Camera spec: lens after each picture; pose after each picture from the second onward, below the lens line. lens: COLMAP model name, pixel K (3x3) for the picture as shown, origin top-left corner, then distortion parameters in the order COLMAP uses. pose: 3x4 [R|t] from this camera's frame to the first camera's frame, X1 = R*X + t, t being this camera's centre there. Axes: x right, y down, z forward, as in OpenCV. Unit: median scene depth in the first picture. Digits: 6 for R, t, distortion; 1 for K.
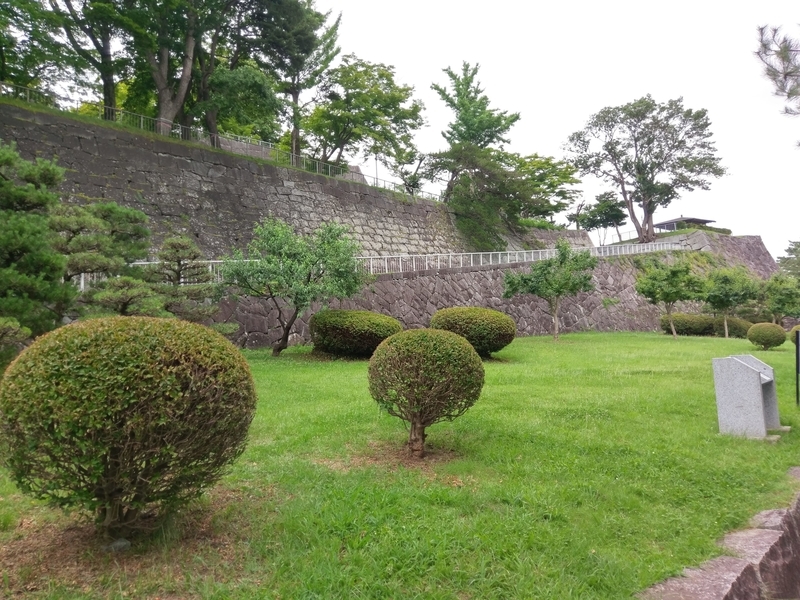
lens RADIAL K [[605.5, 0, 400.0], [0, 605.5, 300.0], [0, 0, 1]] dist [0.000336, -0.002551]
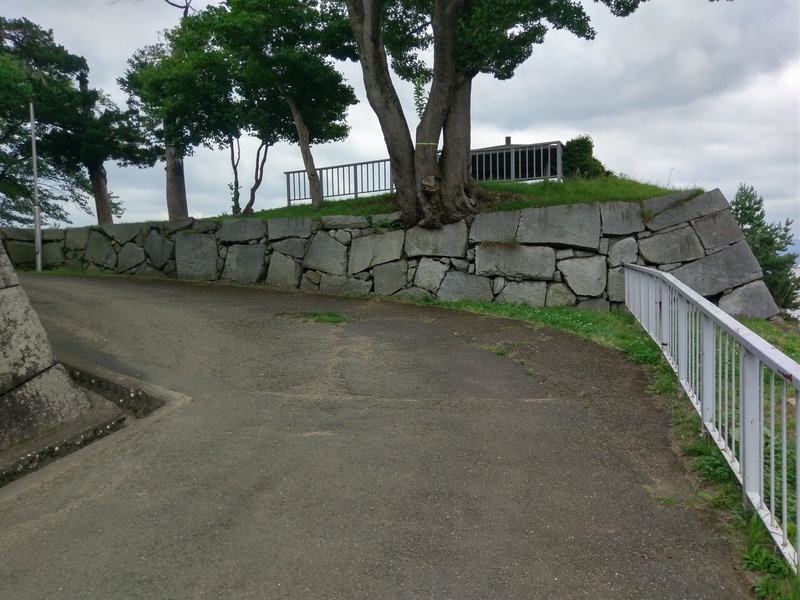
lens RADIAL K [[605.5, 0, 400.0], [0, 605.5, 300.0], [0, 0, 1]] dist [0.000336, -0.002551]
pose [[0.923739, 0.019601, 0.382520, 0.306759], [-0.053401, 0.995526, 0.077946, -0.081993], [-0.379281, -0.092428, 0.920654, 0.781418]]
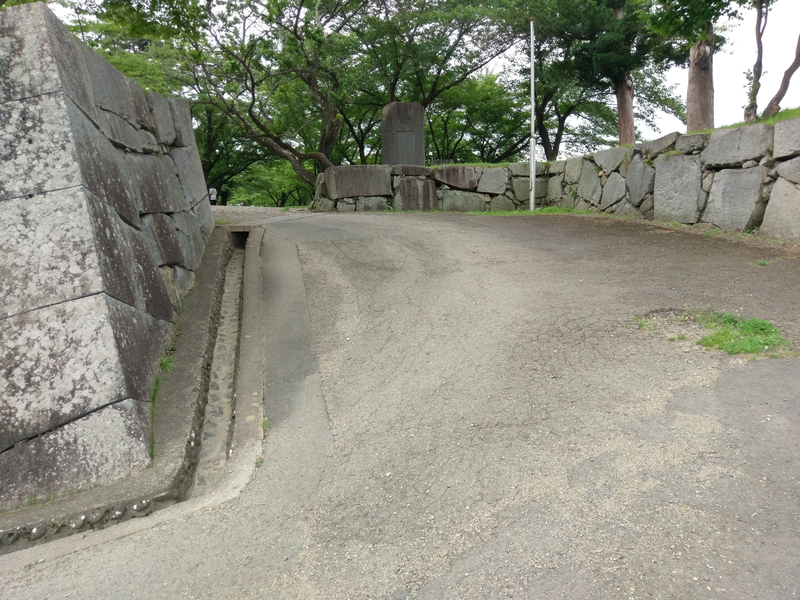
lens RADIAL K [[605.5, 0, 400.0], [0, 605.5, 300.0], [0, 0, 1]] dist [0.000336, -0.002551]
pose [[0.825433, 0.091449, -0.557044, 0.350487], [0.045150, 0.972934, 0.226630, -0.087058], [0.562692, -0.212219, 0.798962, 0.839495]]
